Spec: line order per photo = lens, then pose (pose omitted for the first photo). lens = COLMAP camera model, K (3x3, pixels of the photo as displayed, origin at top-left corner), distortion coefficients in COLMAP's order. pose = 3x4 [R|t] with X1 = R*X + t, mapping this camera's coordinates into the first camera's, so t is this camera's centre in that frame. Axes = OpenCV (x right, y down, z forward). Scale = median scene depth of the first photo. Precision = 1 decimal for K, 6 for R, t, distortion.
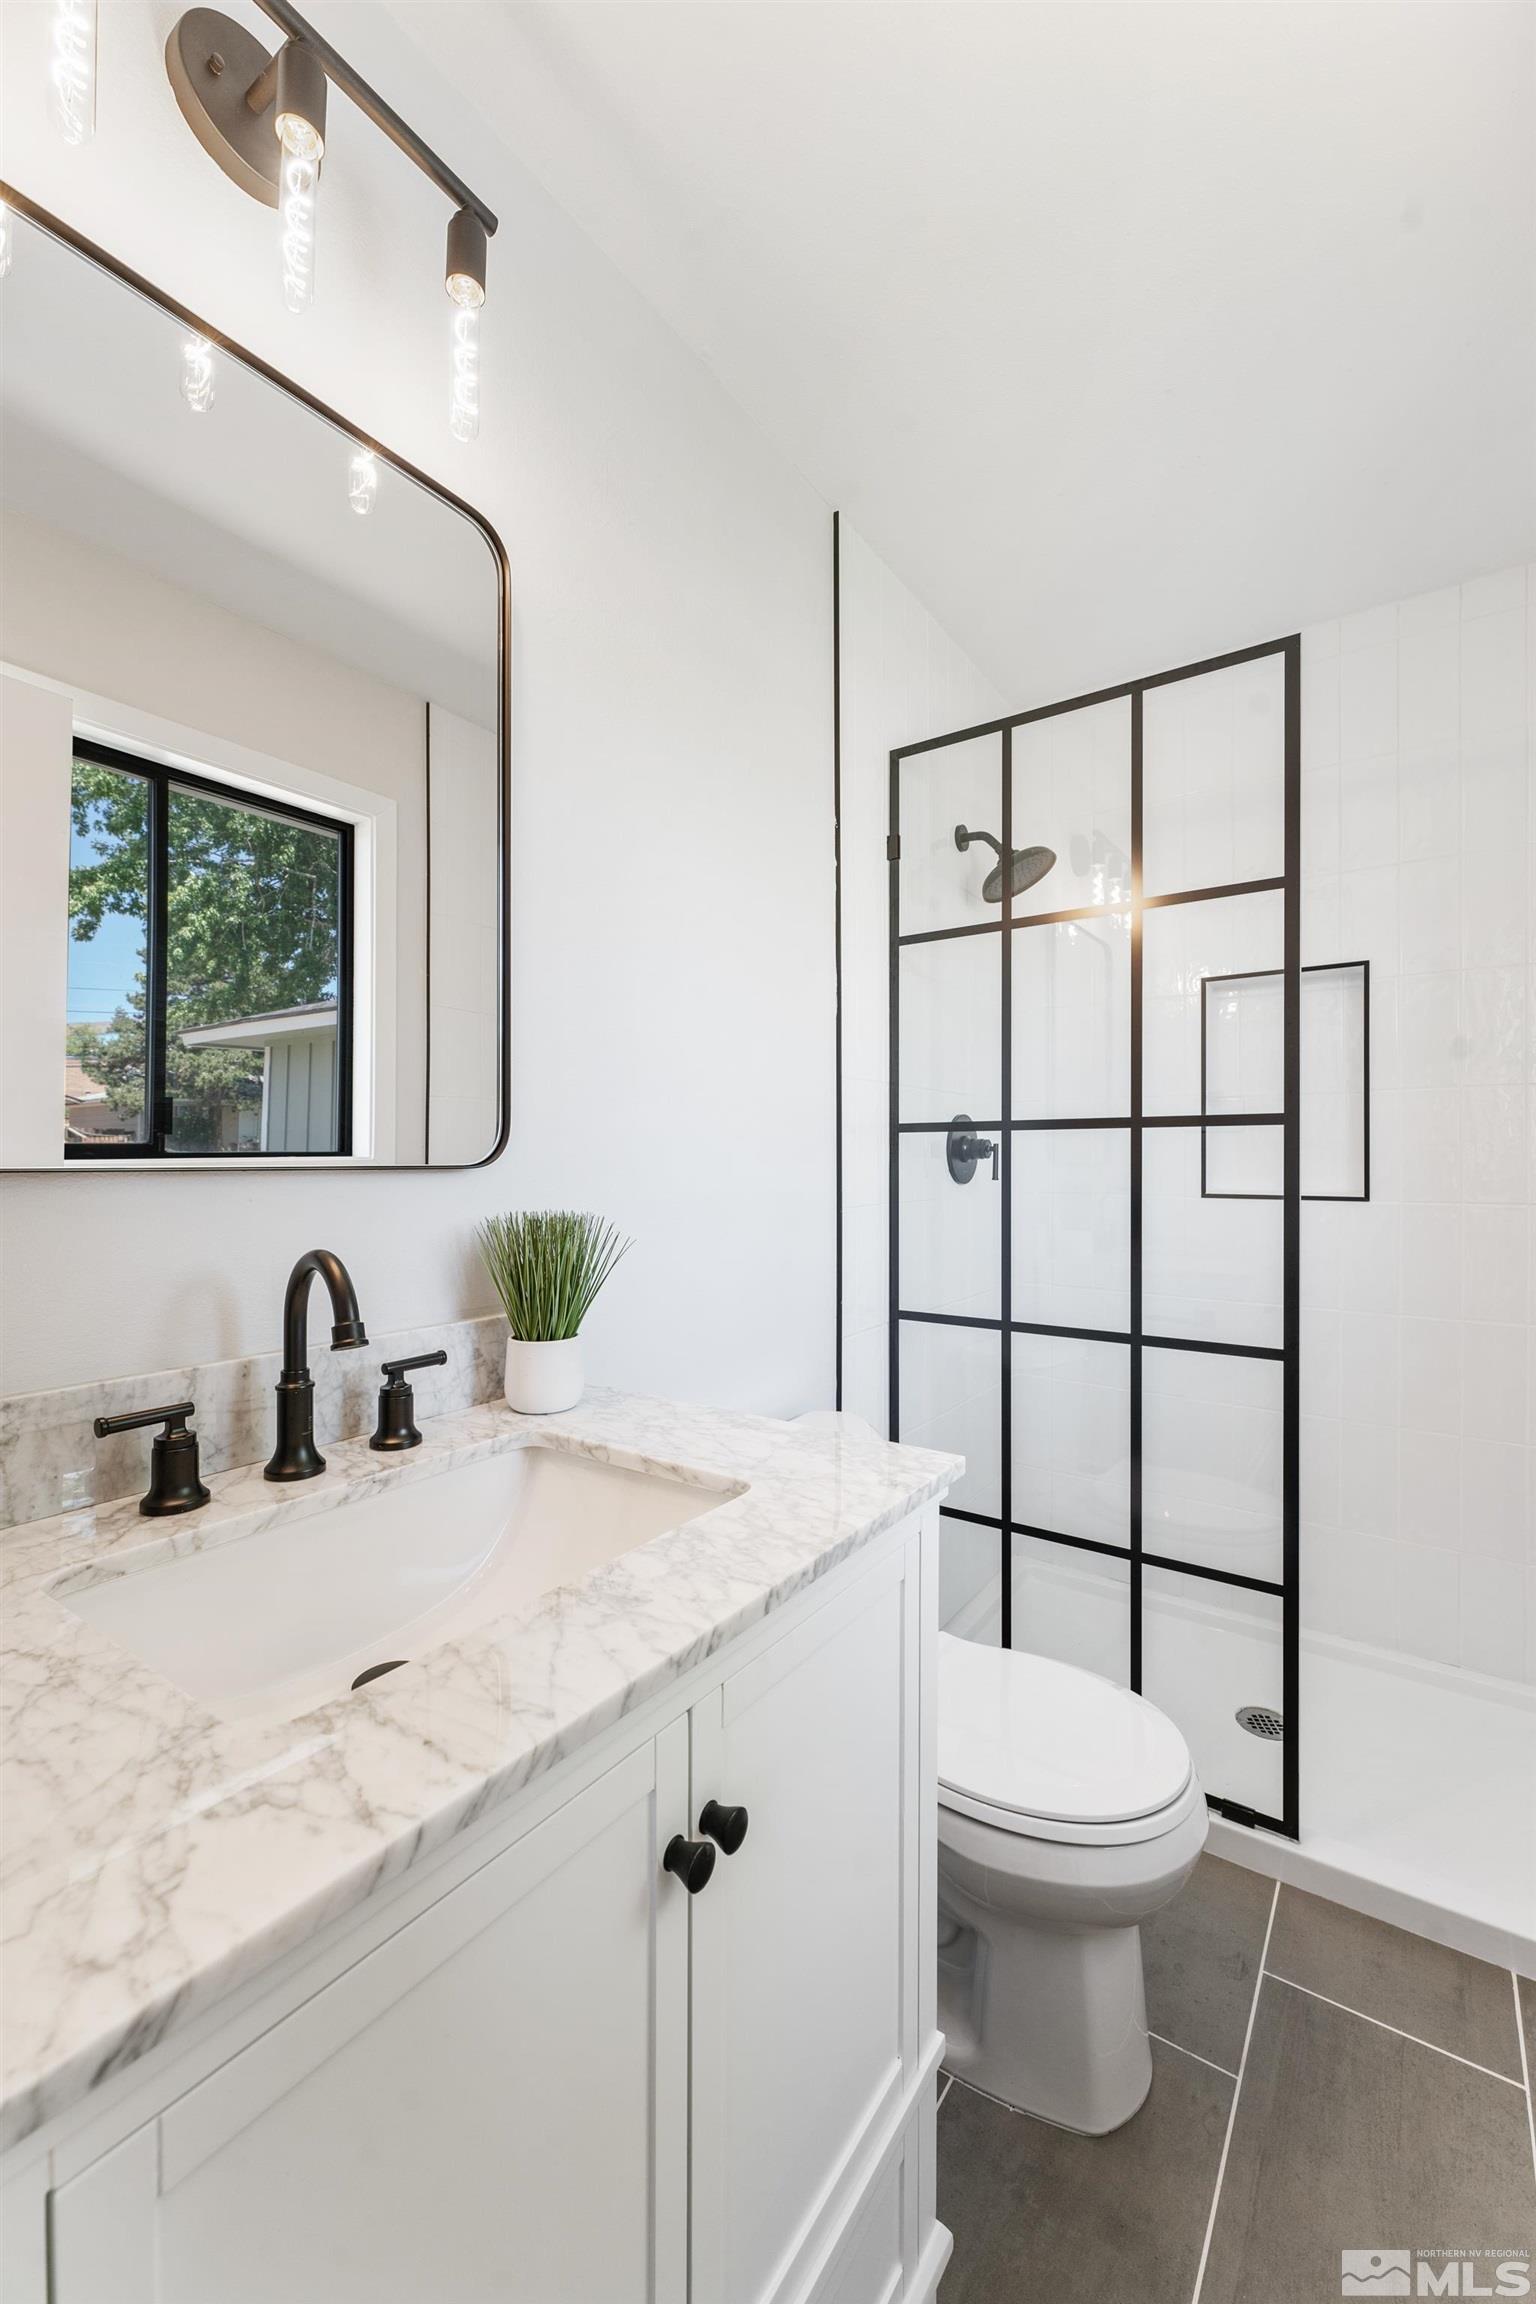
lens RADIAL K [[926.9, 0, 785.9], [0, 926.9, 1180.1], [0, 0, 1]] dist [-0.001272, -0.000203]
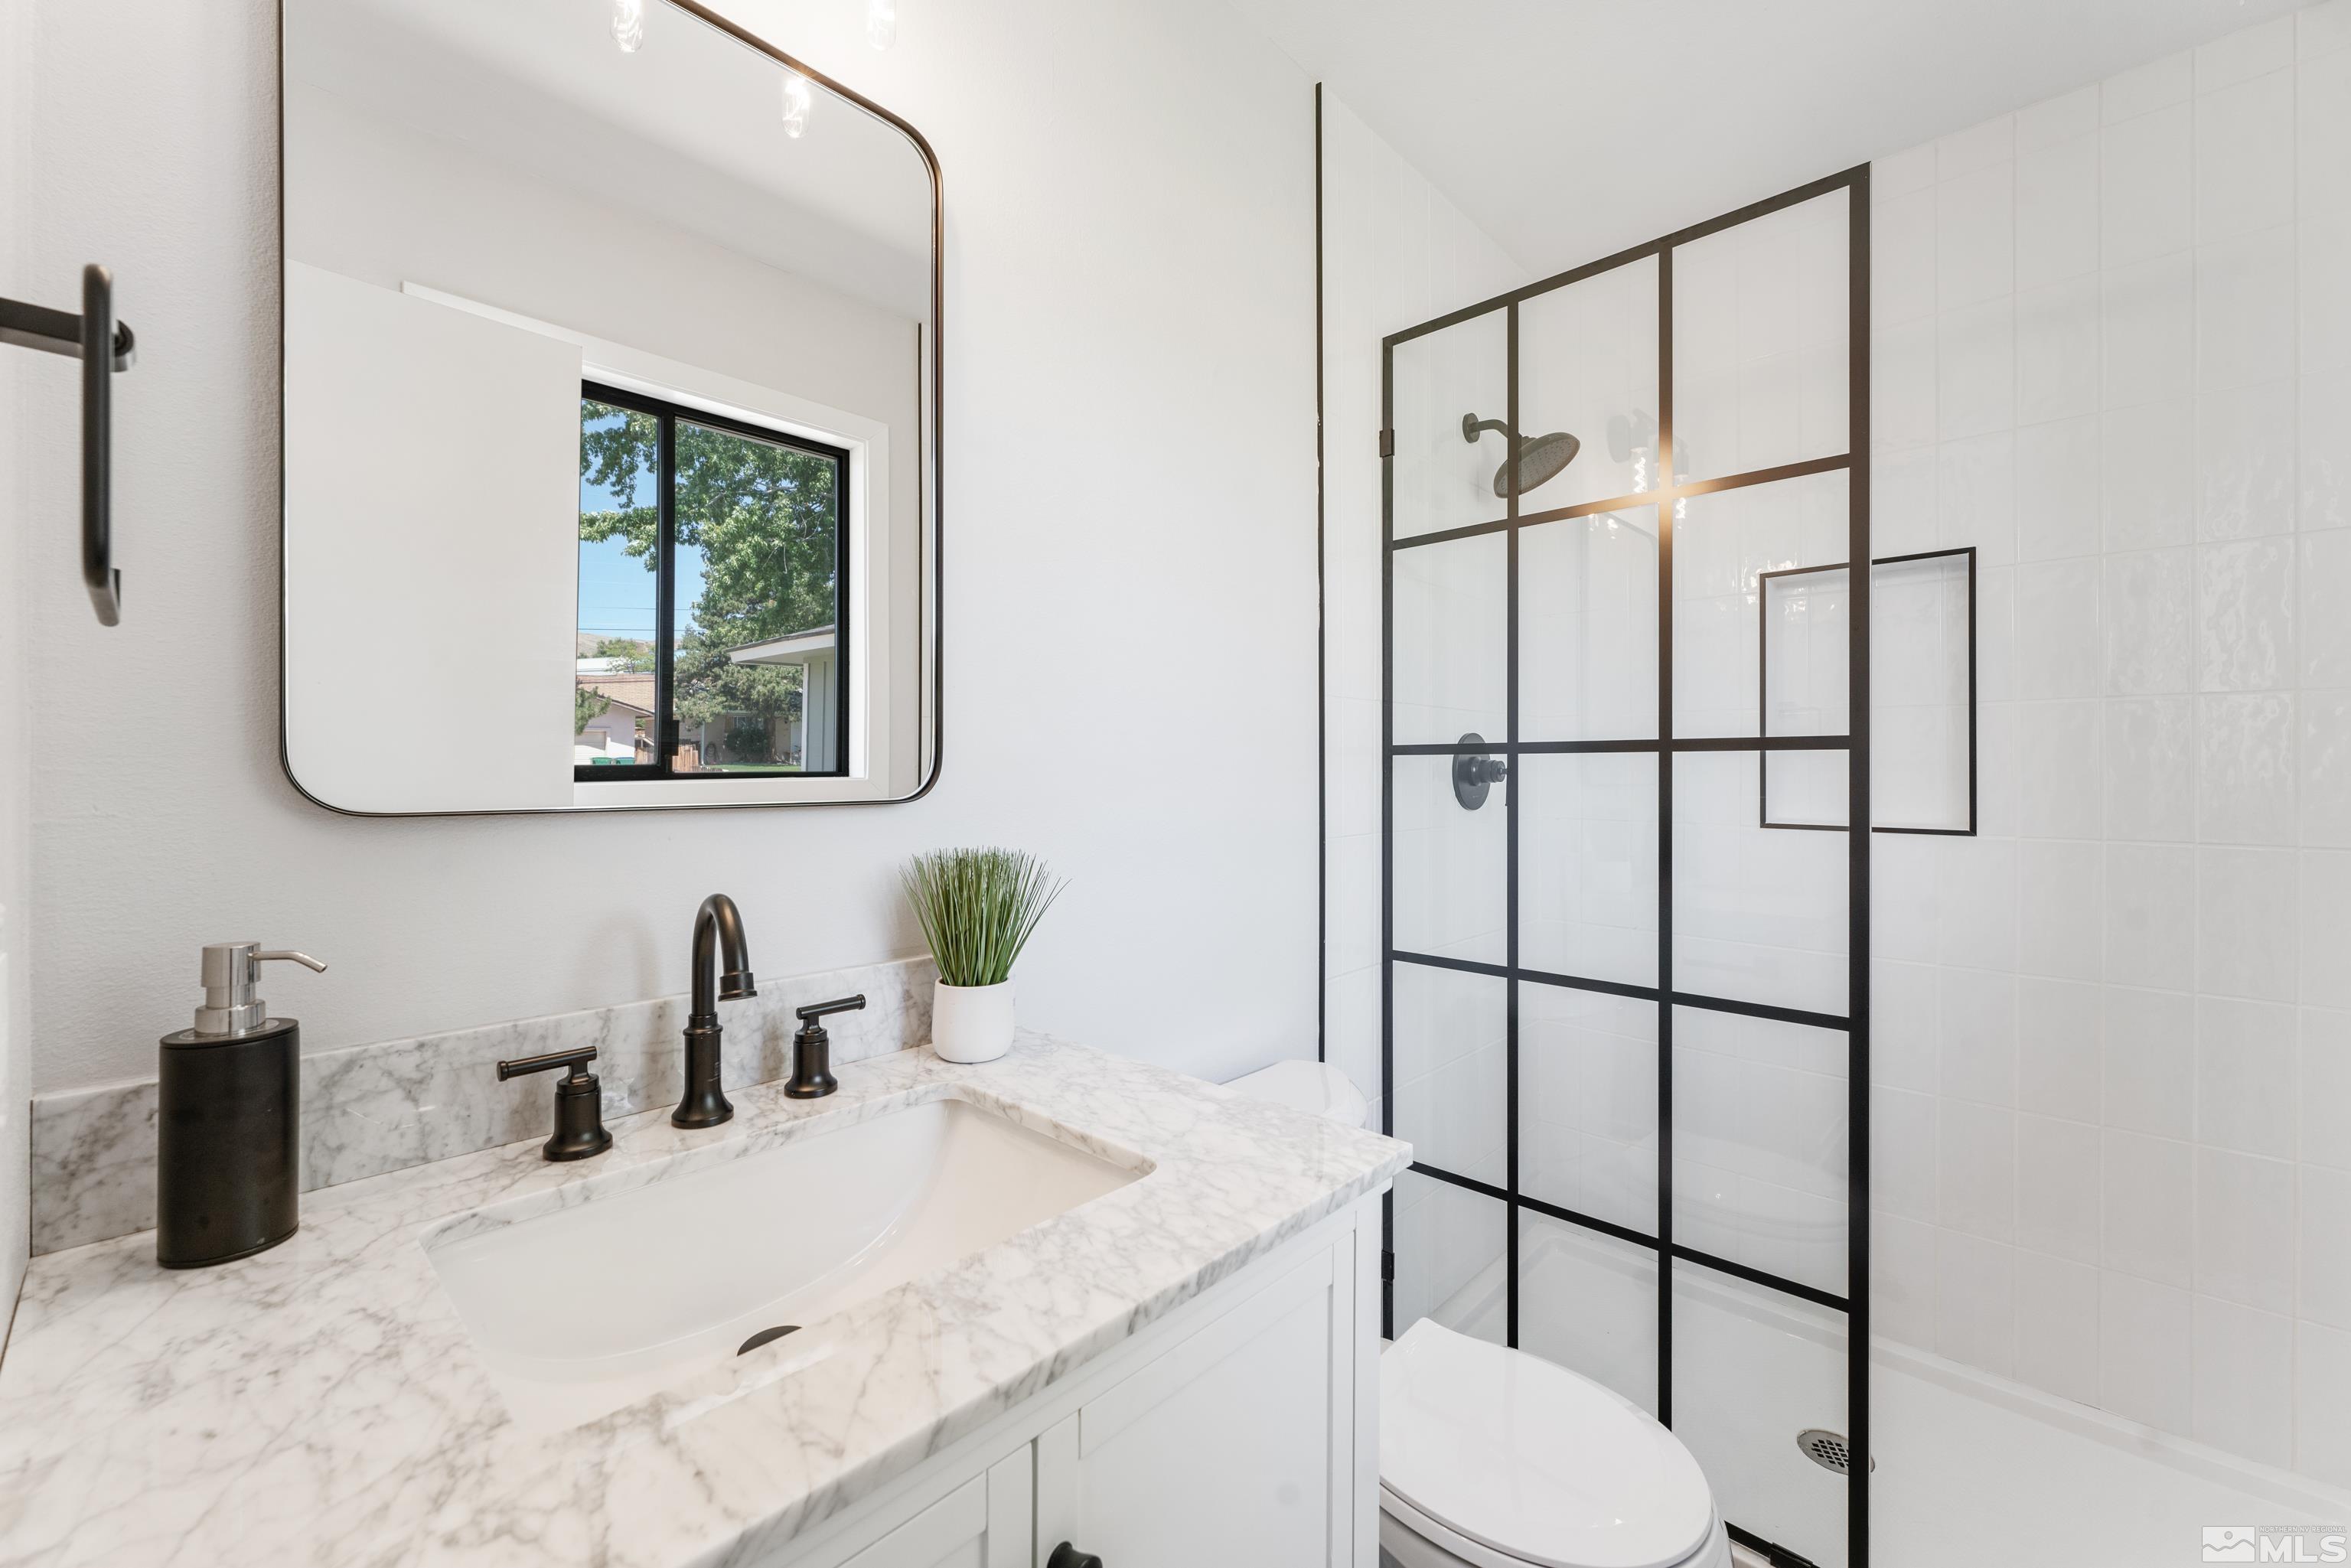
lens RADIAL K [[945.7, 0, 1174.8], [0, 945.7, 784.7], [0, 0, 1]] dist [-0.001272, -0.000203]
pose [[0.986331, 0.003149, -0.164748, 0.110033], [-0.003785, 0.999987, -0.003543, -0.031551], [0.164735, 0.004118, 0.986329, 0.082684]]
